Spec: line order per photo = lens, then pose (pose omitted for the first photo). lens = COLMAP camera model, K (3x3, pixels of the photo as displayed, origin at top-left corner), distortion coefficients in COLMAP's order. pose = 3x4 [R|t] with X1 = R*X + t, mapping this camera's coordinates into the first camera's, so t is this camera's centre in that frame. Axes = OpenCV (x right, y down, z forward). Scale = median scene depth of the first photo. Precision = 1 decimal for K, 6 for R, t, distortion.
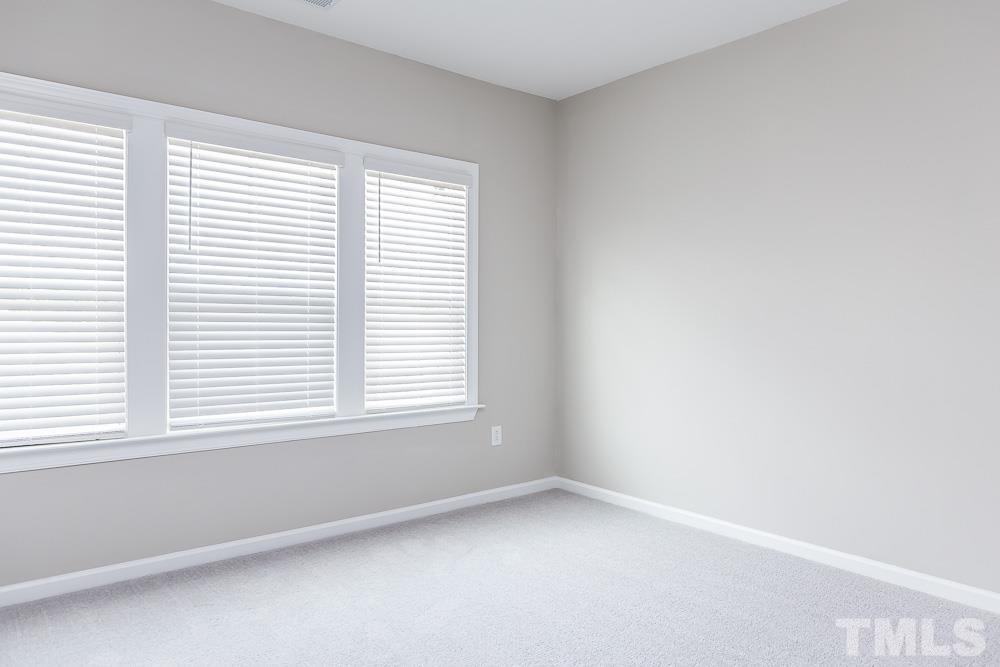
lens RADIAL K [[641.8, 0, 499.1], [0, 641.8, 331.0], [0, 0, 1]] dist [-0.007697, -0.003136]
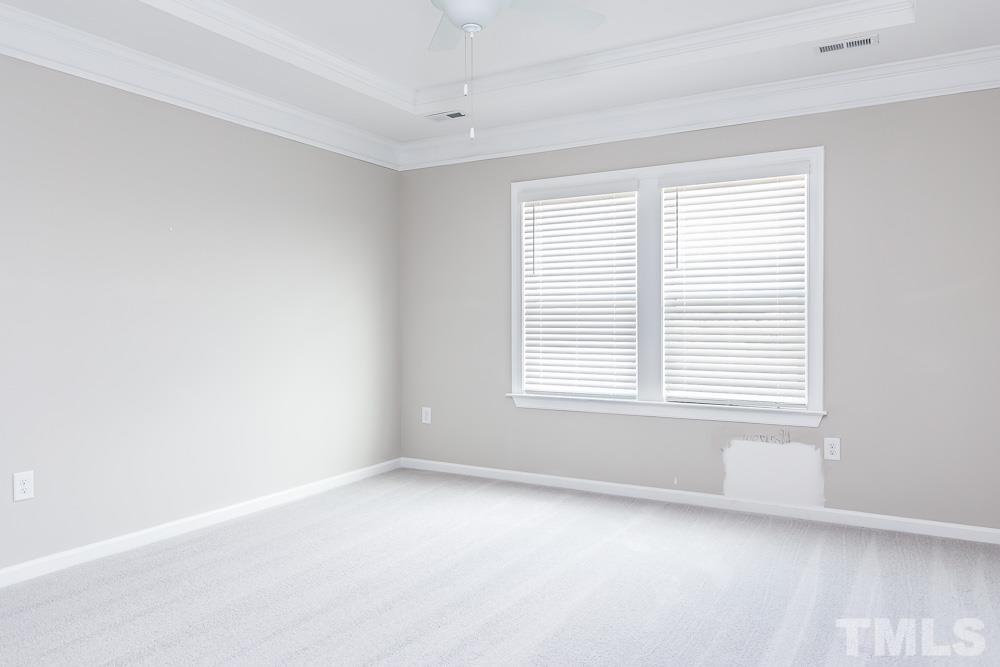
lens RADIAL K [[482.5, 0, 500.1], [0, 482.5, 326.1], [0, 0, 1]] dist [0.000166, 0.000221]
pose [[0.489958, 0.002418, -0.871742, 0.403764], [-0.005146, 0.999987, -0.000119, -0.002771], [0.871731, 0.004544, 0.489964, 0.320151]]
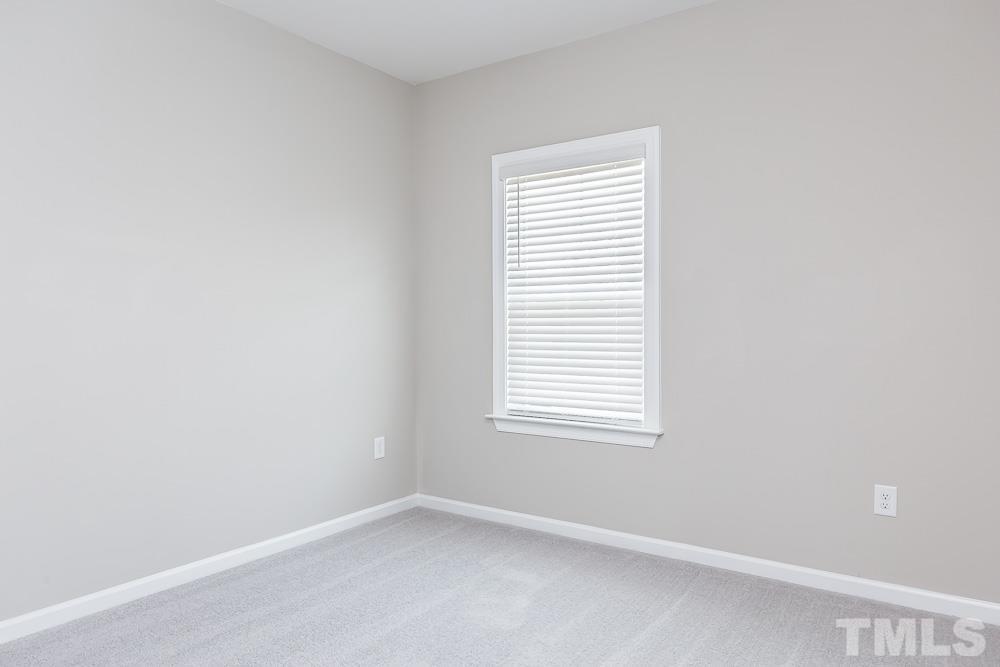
lens RADIAL K [[699.3, 0, 507.7], [0, 699.3, 333.2], [0, 0, 1]] dist [-0.005998, -0.001750]
pose [[0.258449, 0.005722, -0.966008, 0.686029], [-0.007215, 0.999966, 0.003992, -0.004772], [0.965998, 0.005938, 0.258482, 0.545132]]
